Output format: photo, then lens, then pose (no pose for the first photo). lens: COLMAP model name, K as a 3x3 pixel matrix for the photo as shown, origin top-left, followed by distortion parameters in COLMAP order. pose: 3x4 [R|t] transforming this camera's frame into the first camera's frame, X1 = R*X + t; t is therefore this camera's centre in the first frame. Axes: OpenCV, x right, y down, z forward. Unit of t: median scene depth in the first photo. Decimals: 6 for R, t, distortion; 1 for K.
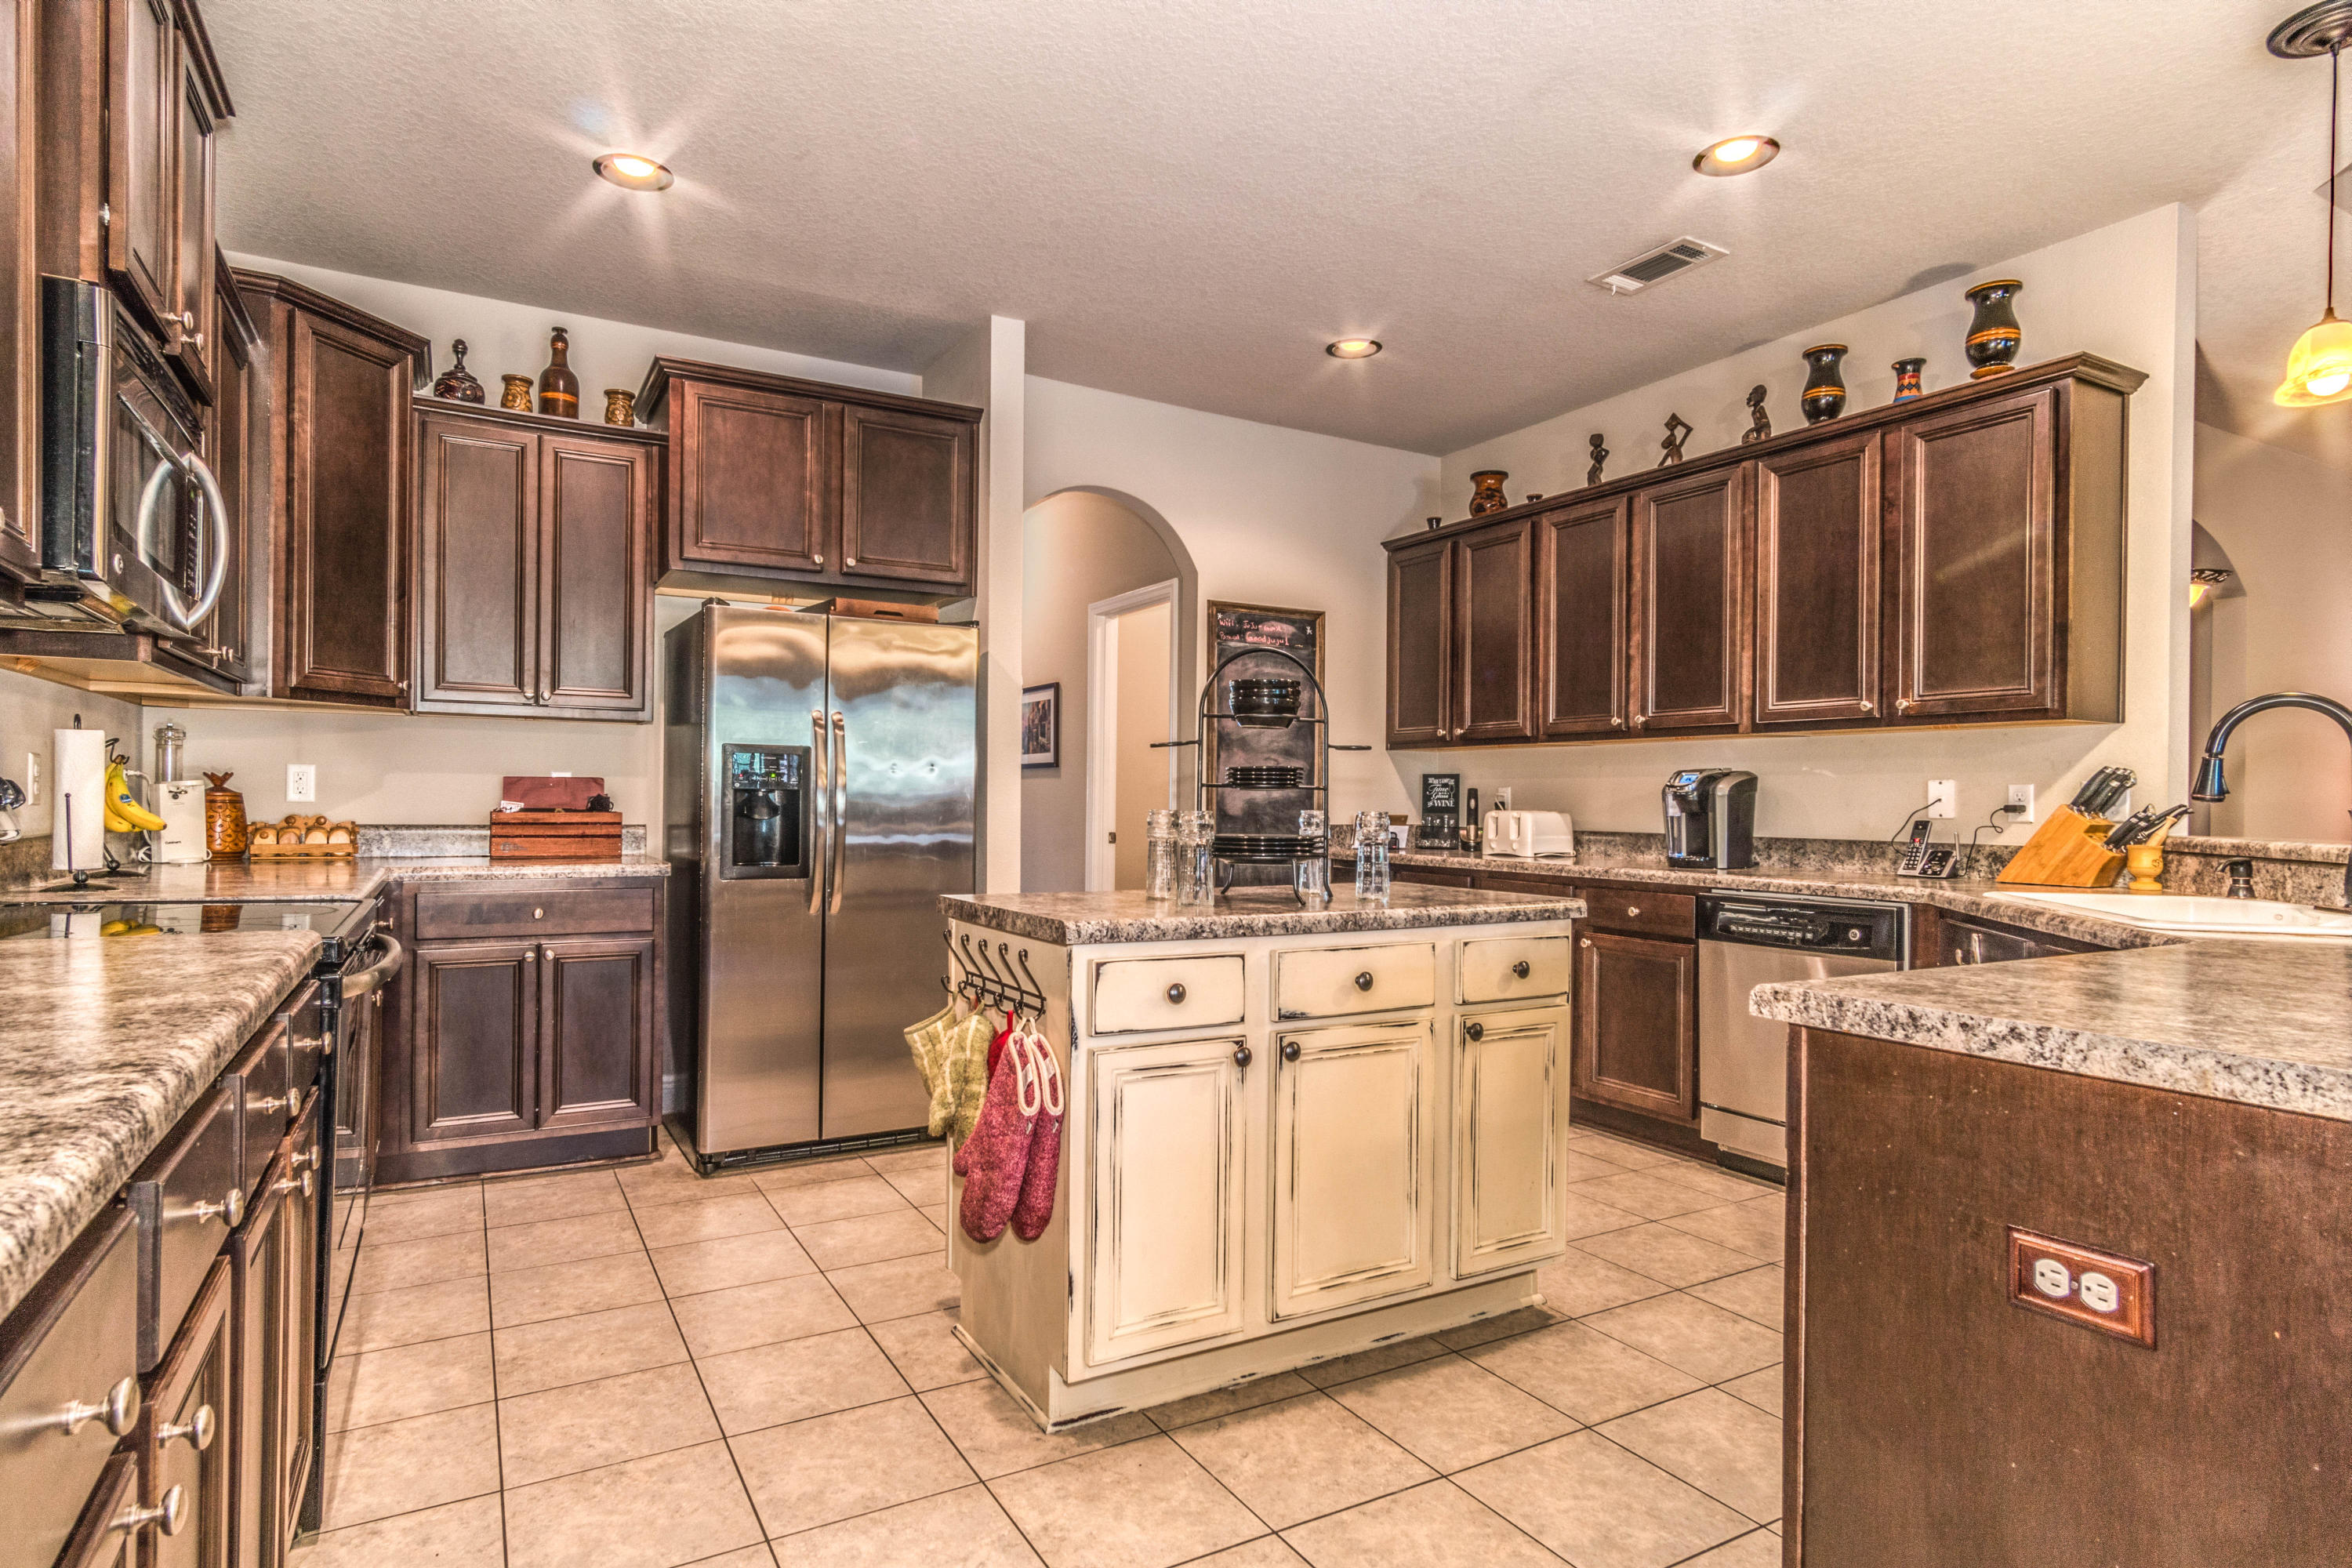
lens RADIAL K [[1243.2, 0, 1160.3], [0, 1243.2, 802.1], [0, 0, 1]] dist [0.003601, 0.003587]
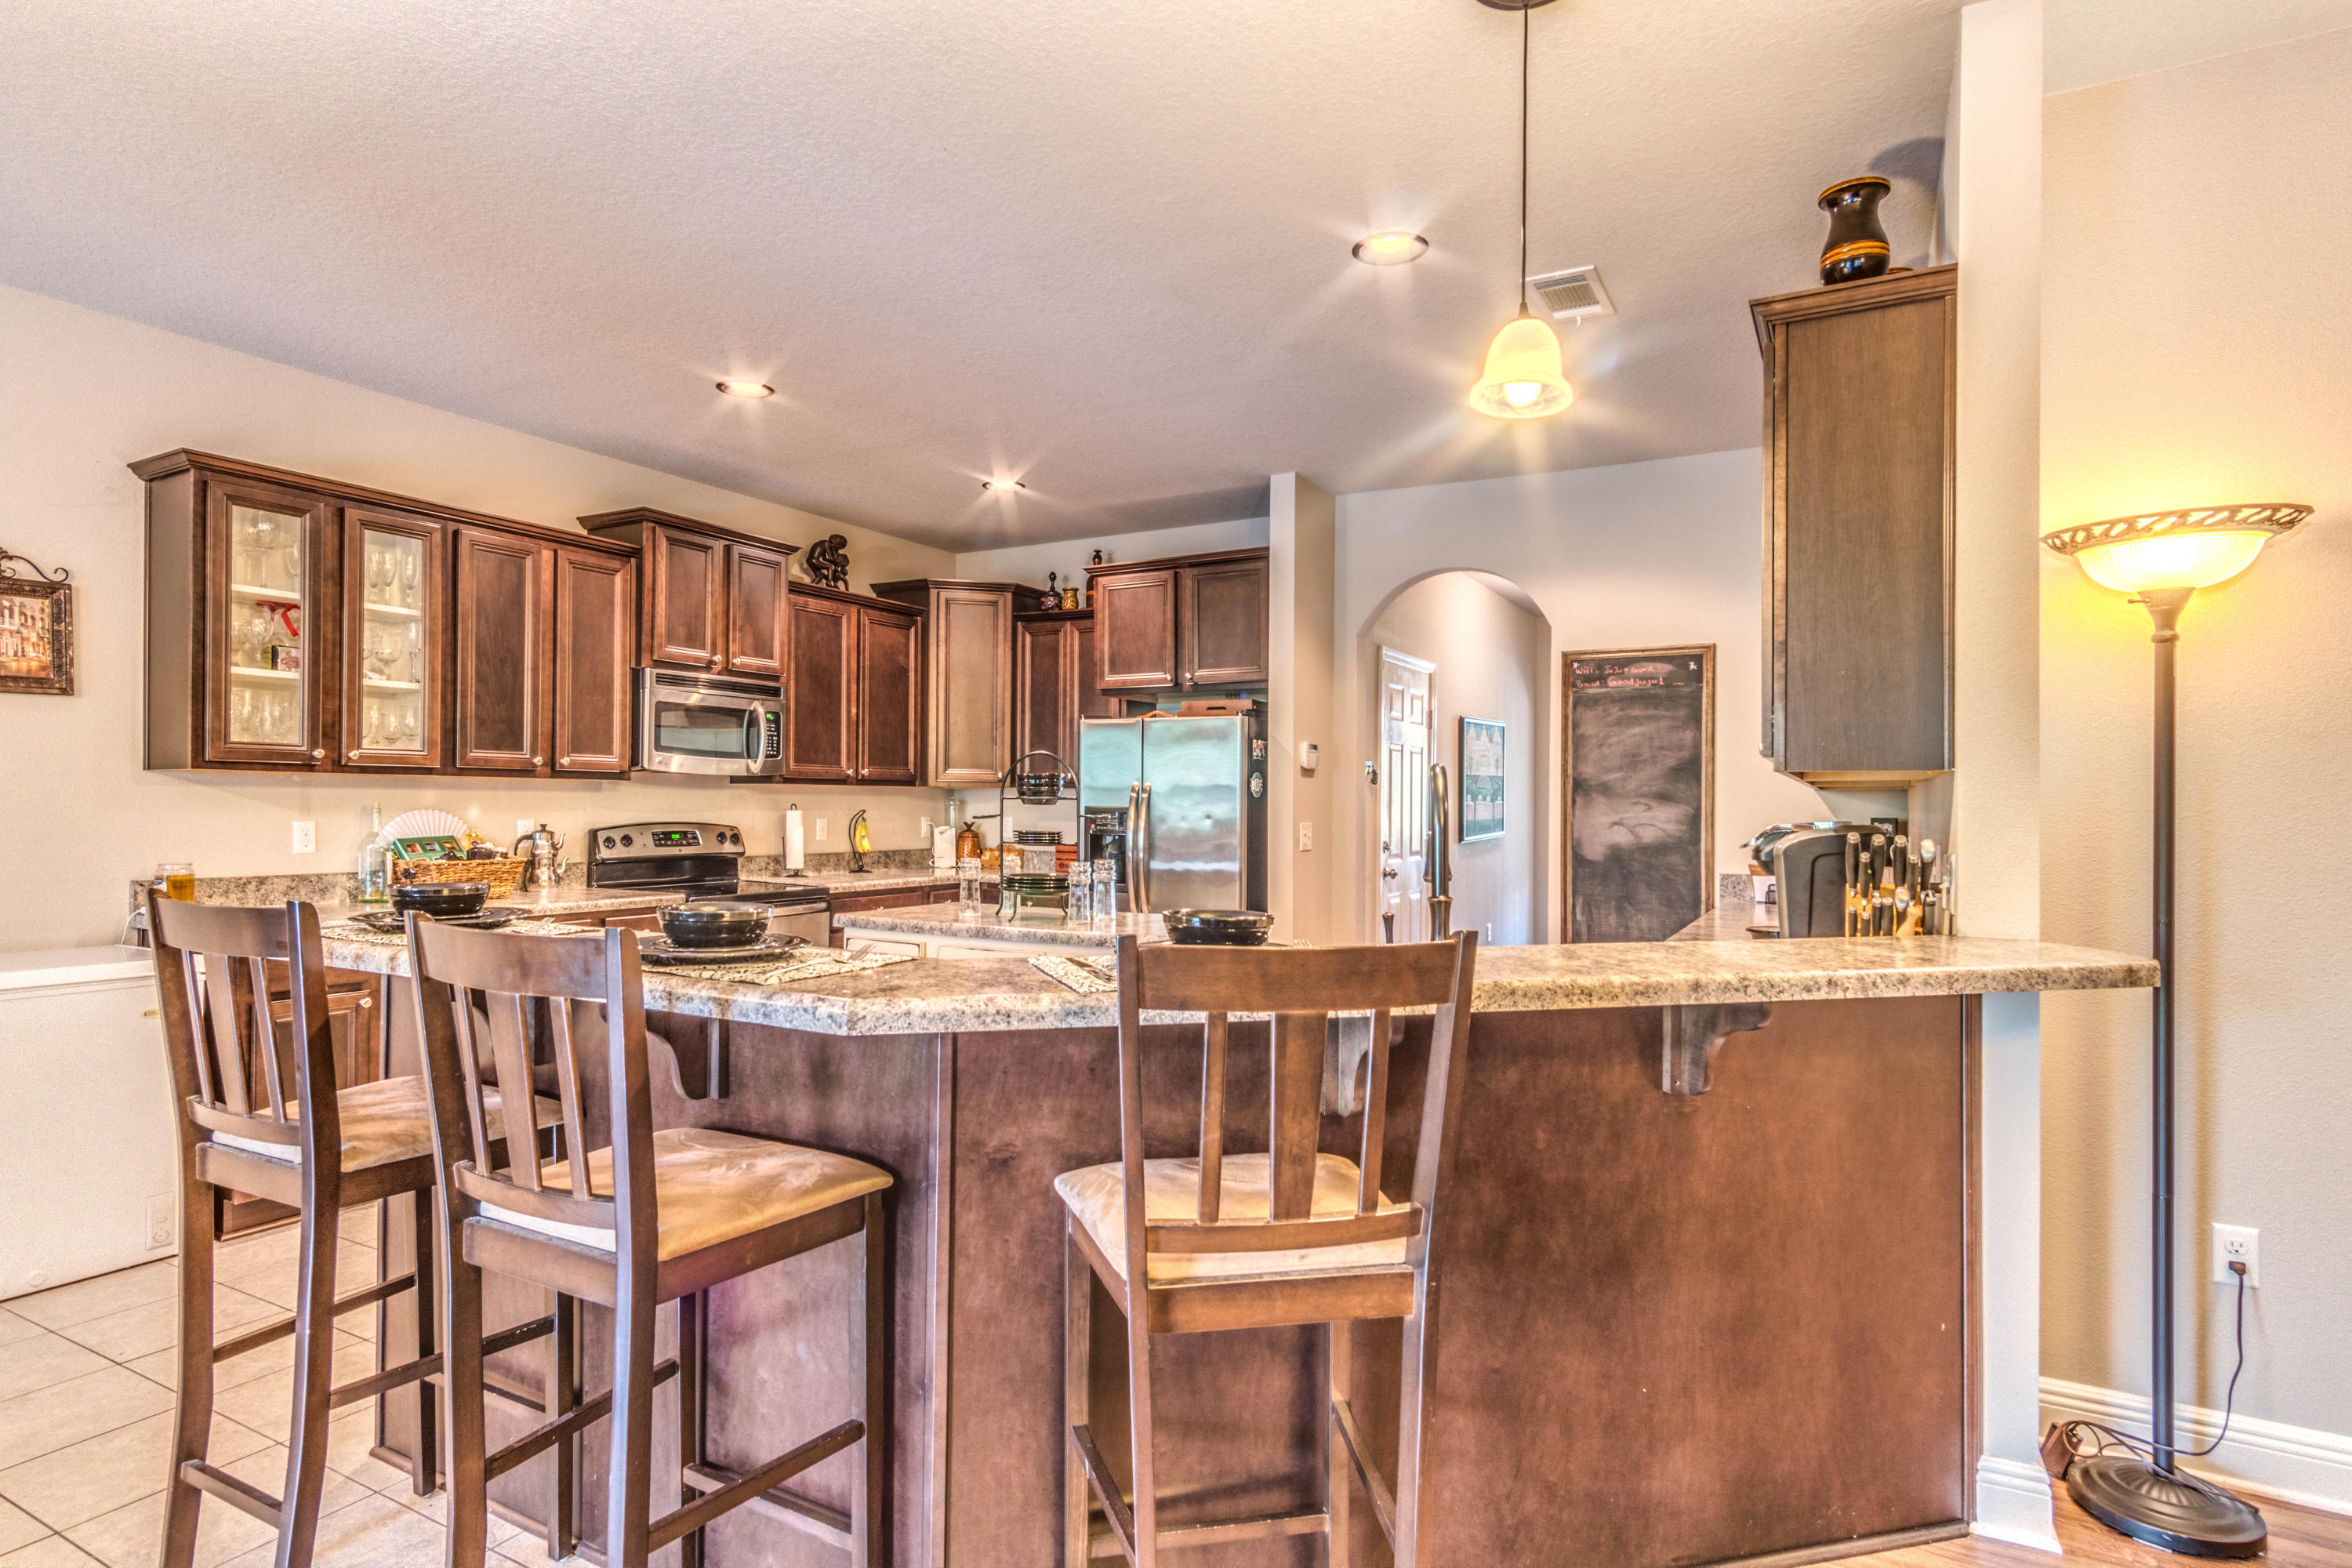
lens RADIAL K [[1243.2, 0, 1191.9], [0, 1243.2, 800.3], [0, 0, 1]] dist [0.003601, 0.003587]
pose [[0.514225, -0.015367, -0.857518, 1.046770], [-0.003105, 0.999800, -0.019778, -0.024147], [0.857650, 0.012833, 0.514074, 0.282463]]
